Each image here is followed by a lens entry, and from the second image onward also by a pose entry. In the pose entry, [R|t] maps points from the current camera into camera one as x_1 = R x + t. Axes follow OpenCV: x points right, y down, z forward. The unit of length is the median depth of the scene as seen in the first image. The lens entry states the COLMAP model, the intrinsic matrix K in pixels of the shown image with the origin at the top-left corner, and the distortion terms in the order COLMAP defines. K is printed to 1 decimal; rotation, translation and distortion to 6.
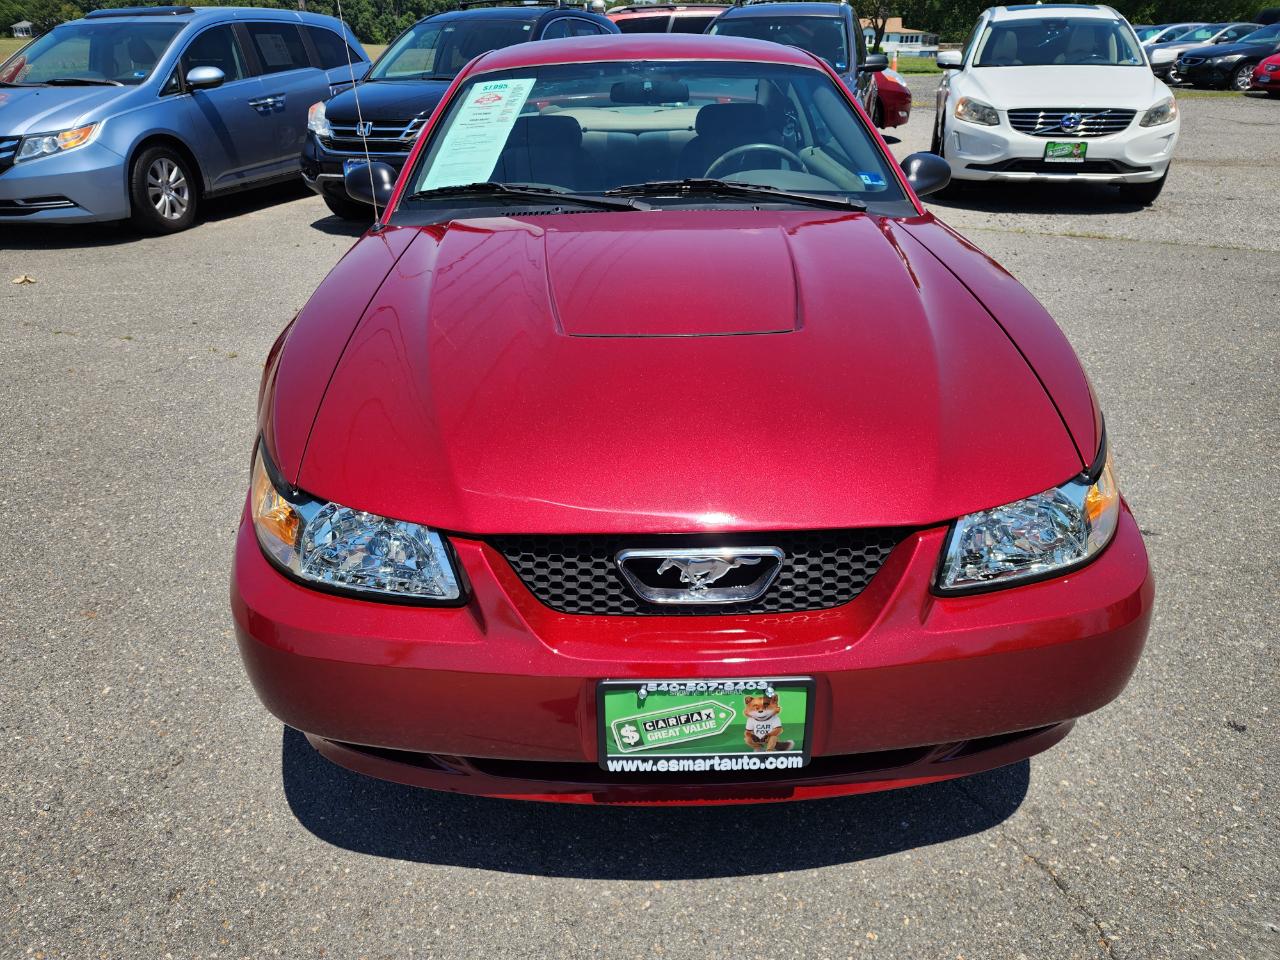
lens RADIAL K [[901.4, 0, 638.5], [0, 901.4, 483.1], [0, 0, 1]] dist [0.062835, -0.064040]
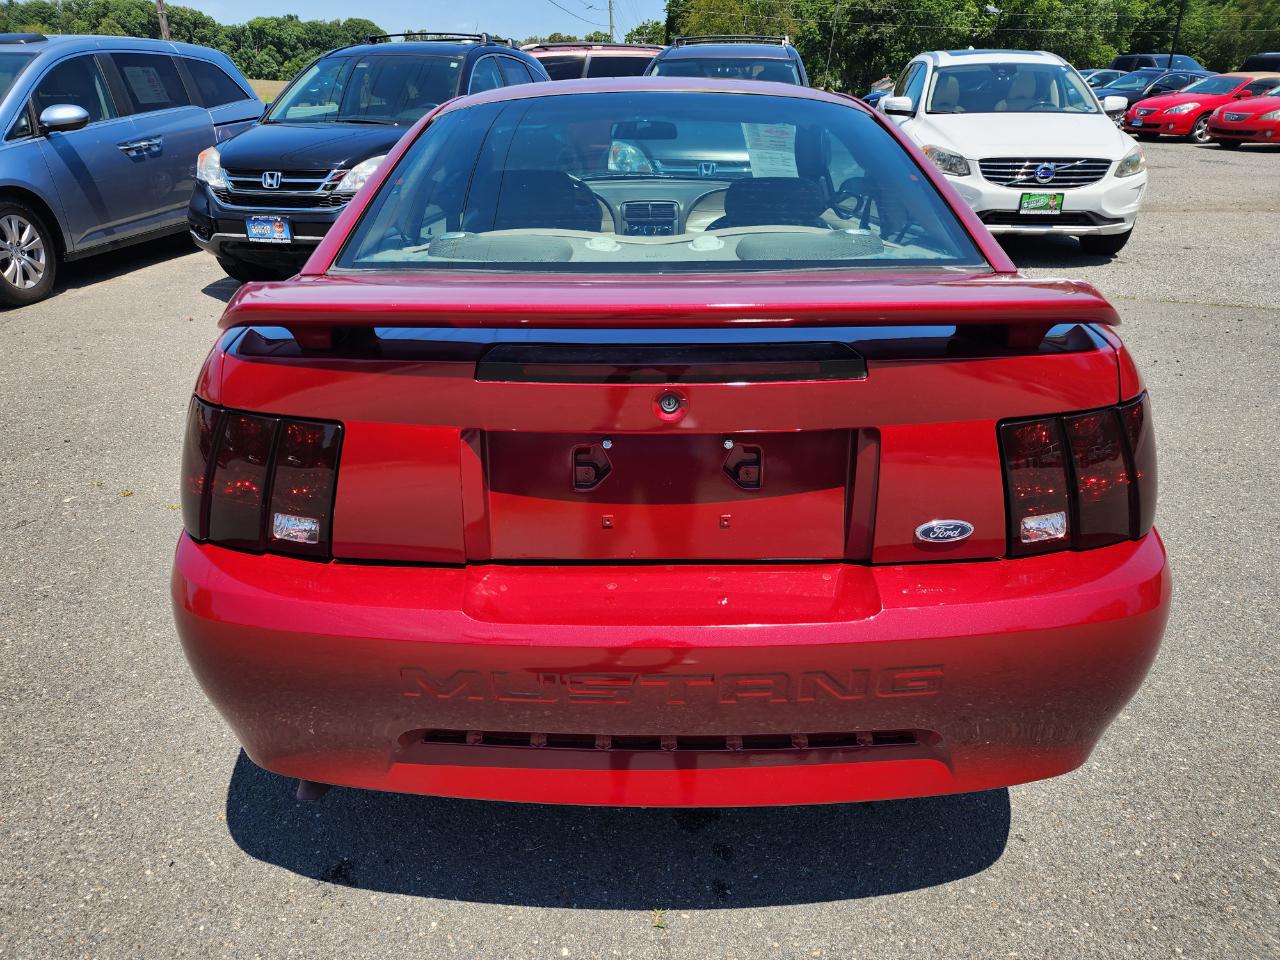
lens RADIAL K [[901.4, 0, 638.5], [0, 901.4, 483.1], [0, 0, 1]] dist [0.062835, -0.064040]
pose [[0.991428, -0.041103, 0.124022, -0.072474], [0.045426, 0.998448, -0.032226, -0.061013], [-0.122505, 0.037584, 0.991756, 0.123509]]
